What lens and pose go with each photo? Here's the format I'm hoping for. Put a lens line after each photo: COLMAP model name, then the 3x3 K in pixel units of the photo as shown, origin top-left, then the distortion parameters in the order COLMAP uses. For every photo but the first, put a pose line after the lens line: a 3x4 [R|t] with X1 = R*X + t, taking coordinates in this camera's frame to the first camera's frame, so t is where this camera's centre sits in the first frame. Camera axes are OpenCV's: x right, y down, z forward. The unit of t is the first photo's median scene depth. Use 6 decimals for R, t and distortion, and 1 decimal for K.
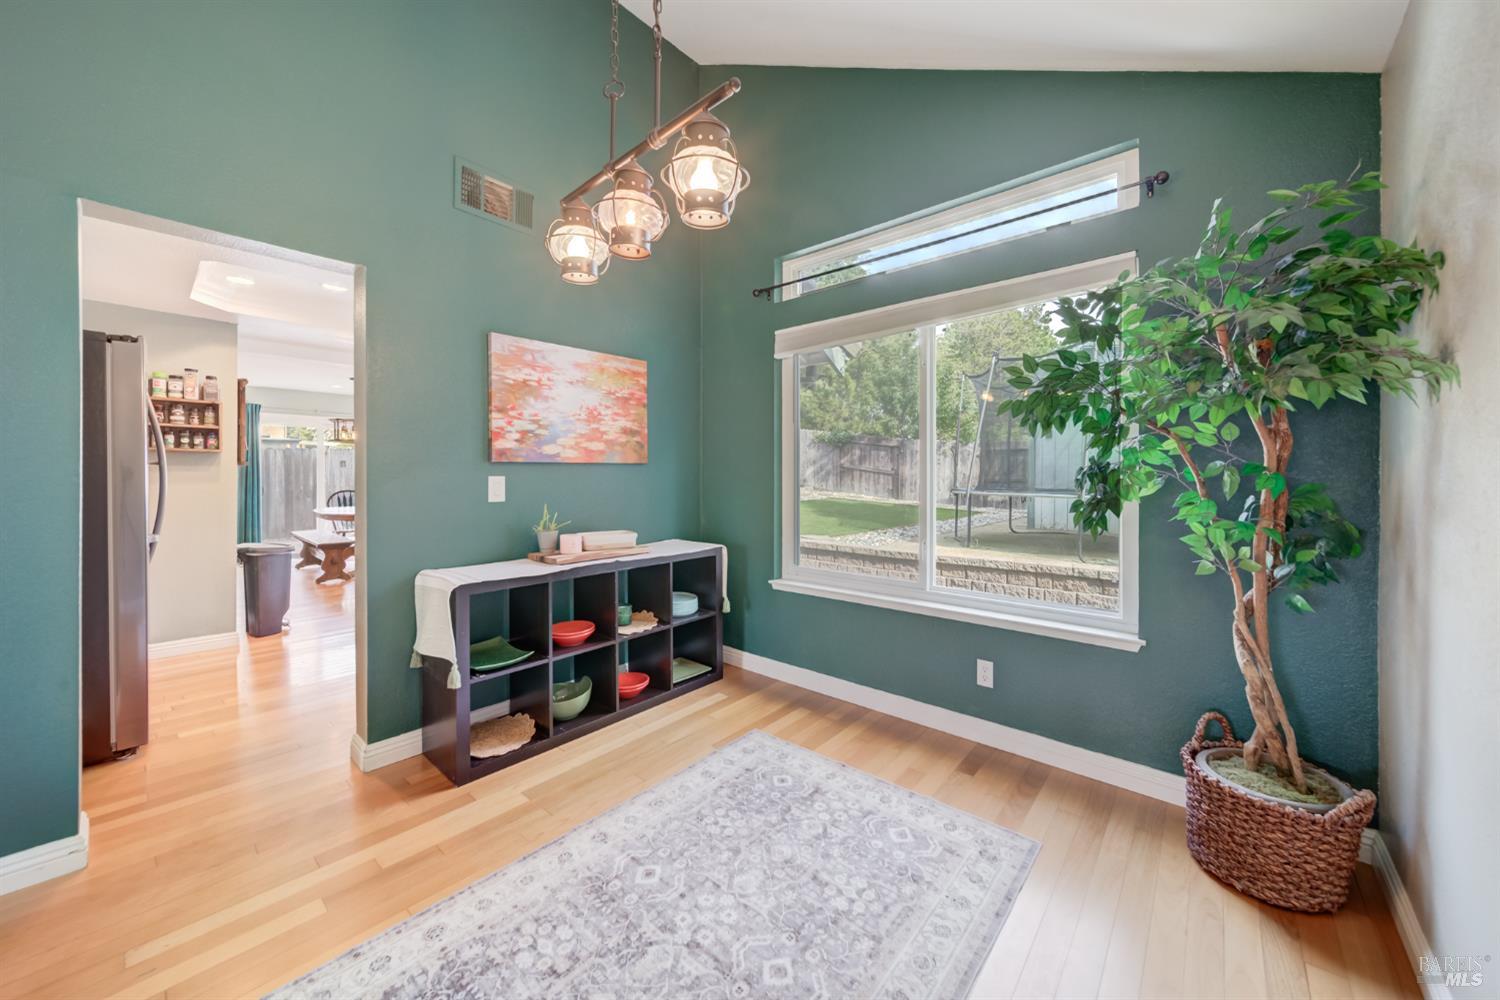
lens RADIAL K [[793.7, 0, 837.1], [0, 793.7, 495.1], [0, 0, 1]] dist [0.012826, 0.000506]
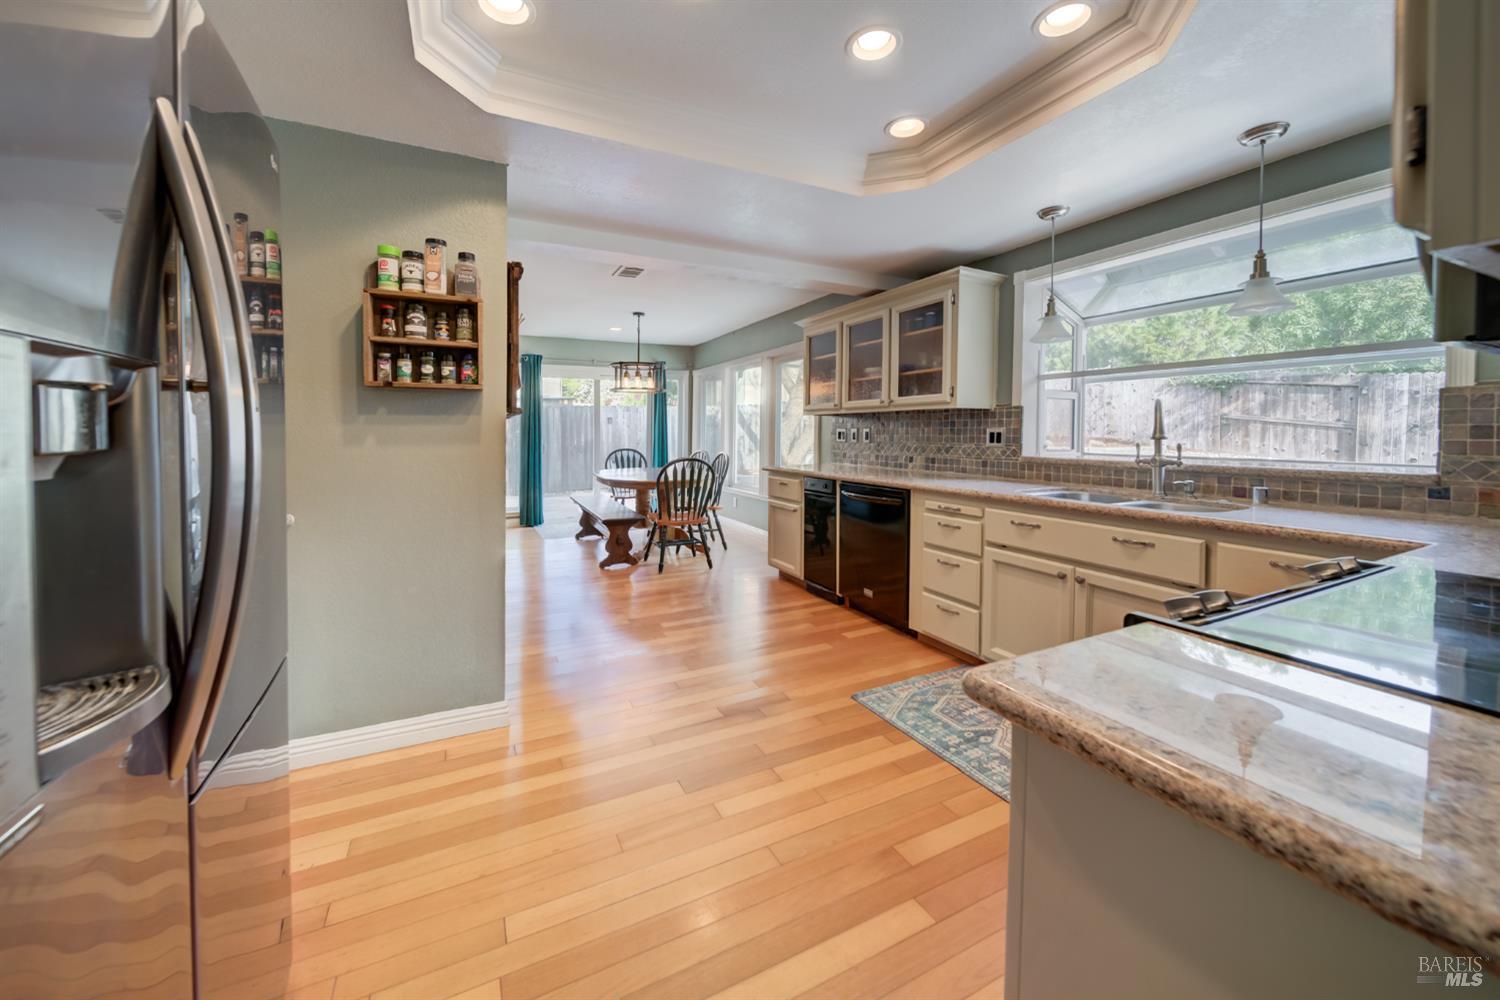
lens RADIAL K [[510.0, 0, 702.1], [0, 510.0, 453.2], [0, 0, 1]] dist [-0.003236, -0.000226]
pose [[0.949672, 0.009966, -0.313087, -0.394681], [-0.004715, 0.999835, 0.017523, -0.012601], [0.313210, -0.015164, 0.949563, 0.547021]]
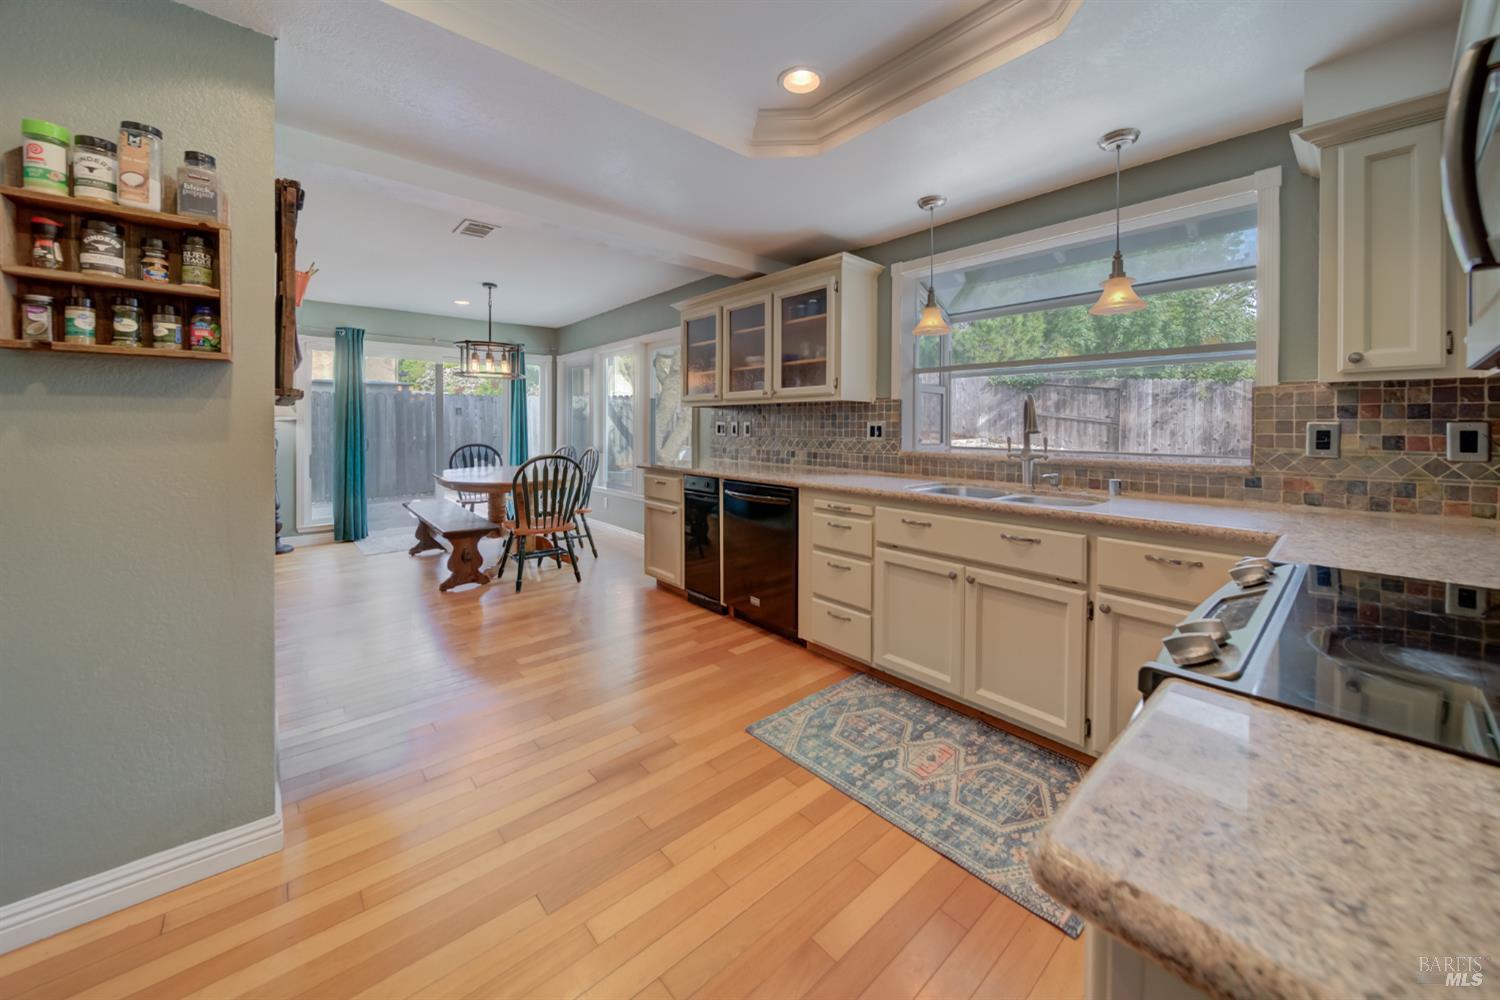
lens RADIAL K [[510.0, 0, 686.1], [0, 510.0, 450.7], [0, 0, 1]] dist [-0.003236, -0.000226]
pose [[0.995695, 0.004696, -0.092573, -0.411751], [-0.002374, 0.999680, 0.025176, -0.013748], [0.092661, -0.024847, 0.995388, 0.602693]]
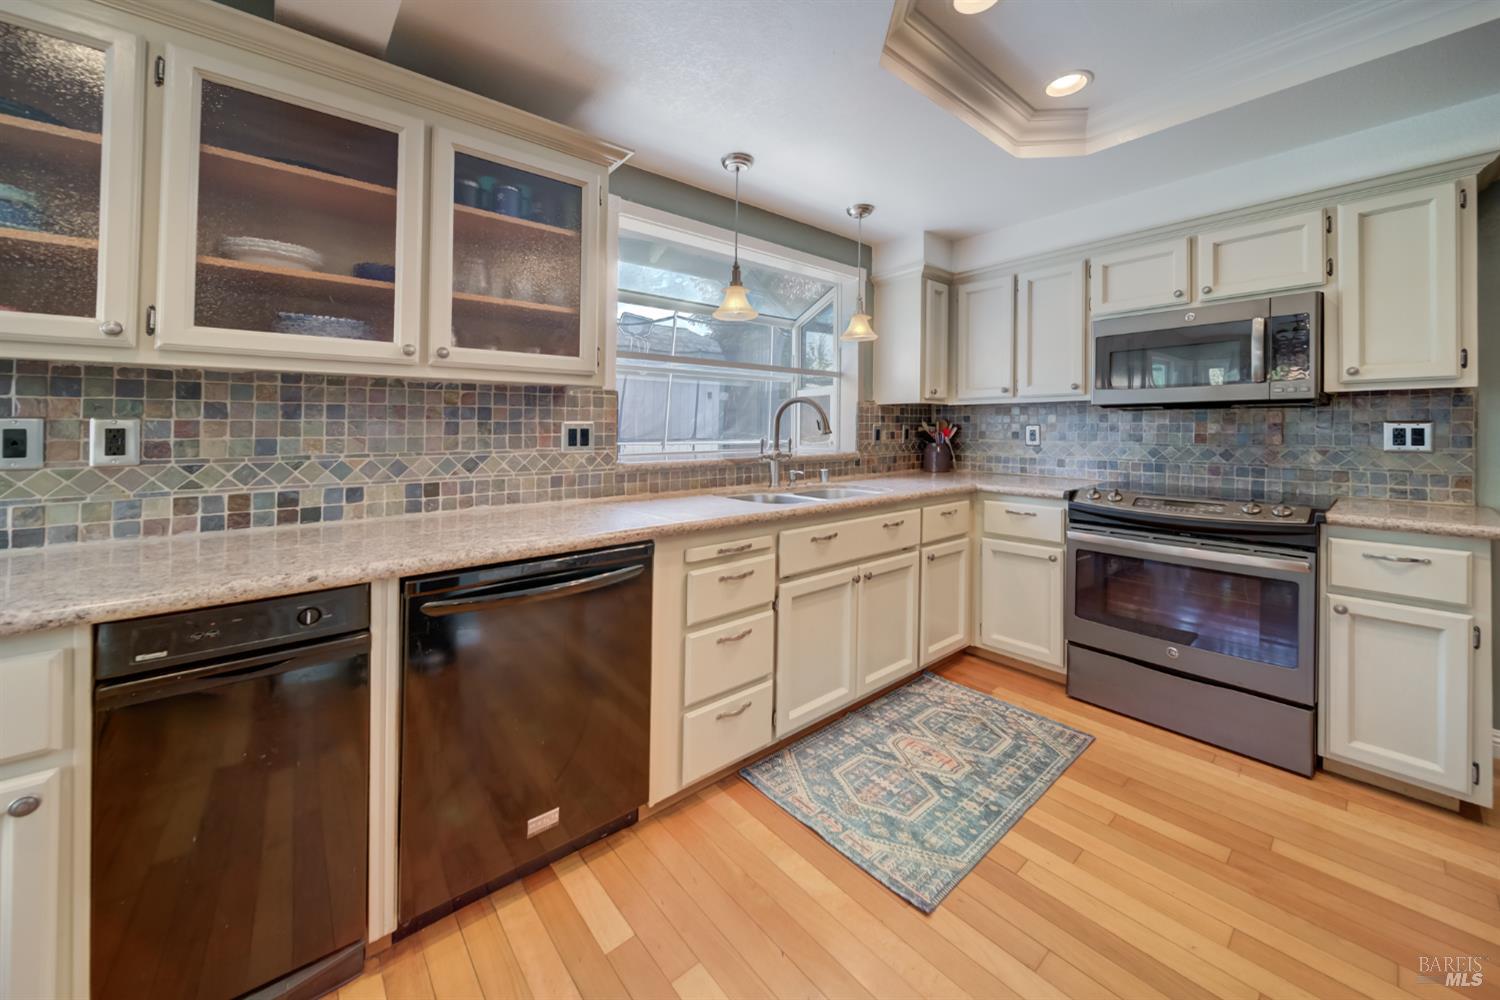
lens RADIAL K [[550.8, 0, 824.8], [0, 550.8, 434.2], [0, 0, 1]] dist [0.002246, 0.000011]
pose [[0.001746, -0.016763, 0.999858, -0.594324], [0.025790, 0.999528, 0.016712, -0.022924], [-0.999666, 0.025757, 0.002177, 0.916085]]
